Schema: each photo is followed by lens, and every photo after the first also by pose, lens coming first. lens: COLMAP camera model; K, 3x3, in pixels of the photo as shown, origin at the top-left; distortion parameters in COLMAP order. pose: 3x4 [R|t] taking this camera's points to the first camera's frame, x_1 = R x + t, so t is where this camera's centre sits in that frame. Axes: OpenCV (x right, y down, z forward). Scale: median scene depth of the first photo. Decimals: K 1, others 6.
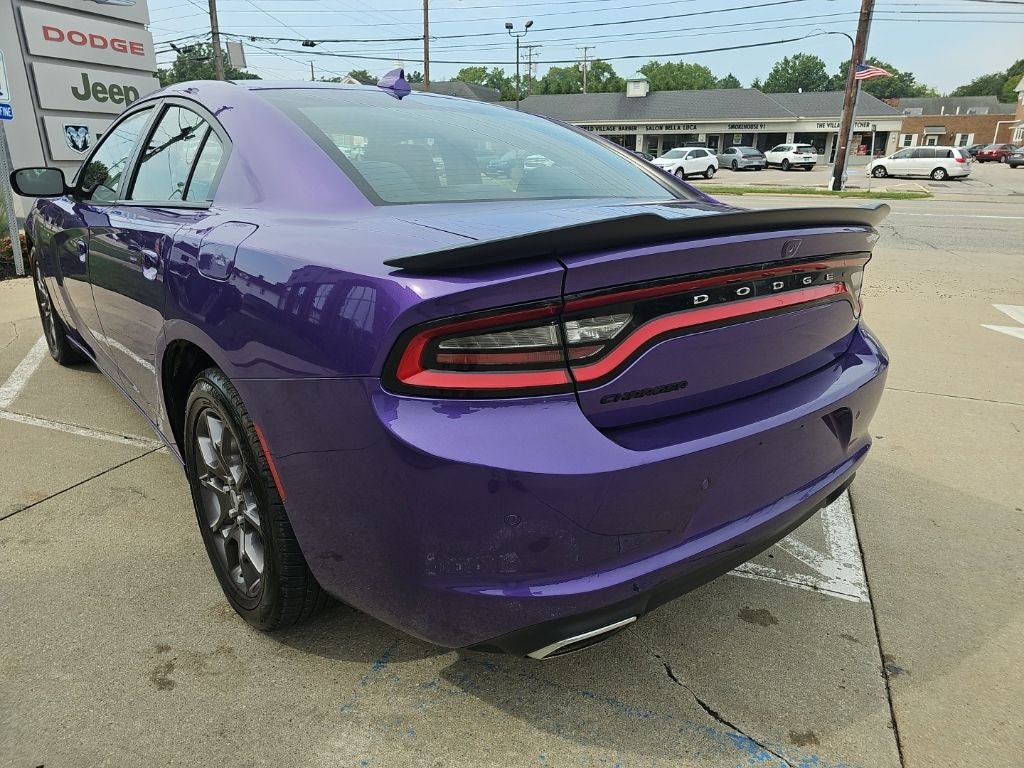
lens RADIAL K [[679.9, 0, 517.9], [0, 679.9, 394.4], [0, 0, 1]] dist [0.031194, -0.019310]
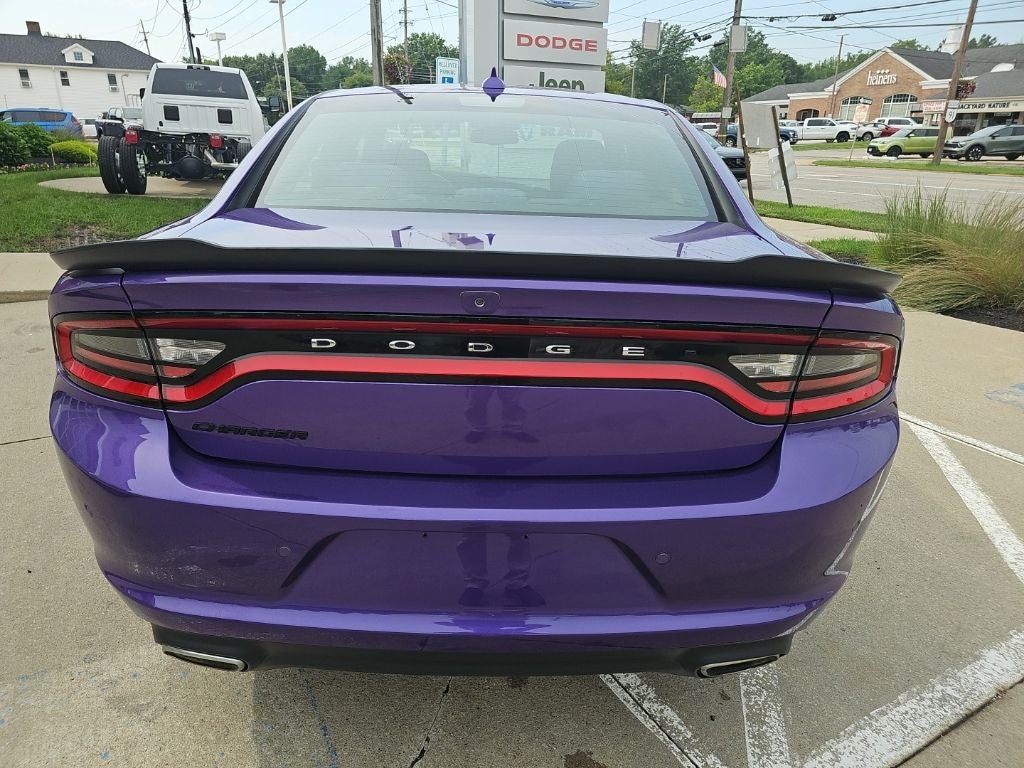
lens RADIAL K [[679.9, 0, 507.5], [0, 679.9, 388.9], [0, 0, 1]] dist [0.031194, -0.019310]
pose [[0.764814, 0.224079, -0.604026, 0.588466], [-0.213802, 0.972710, 0.090136, -0.127169], [0.607740, 0.060204, 0.791851, 0.282383]]
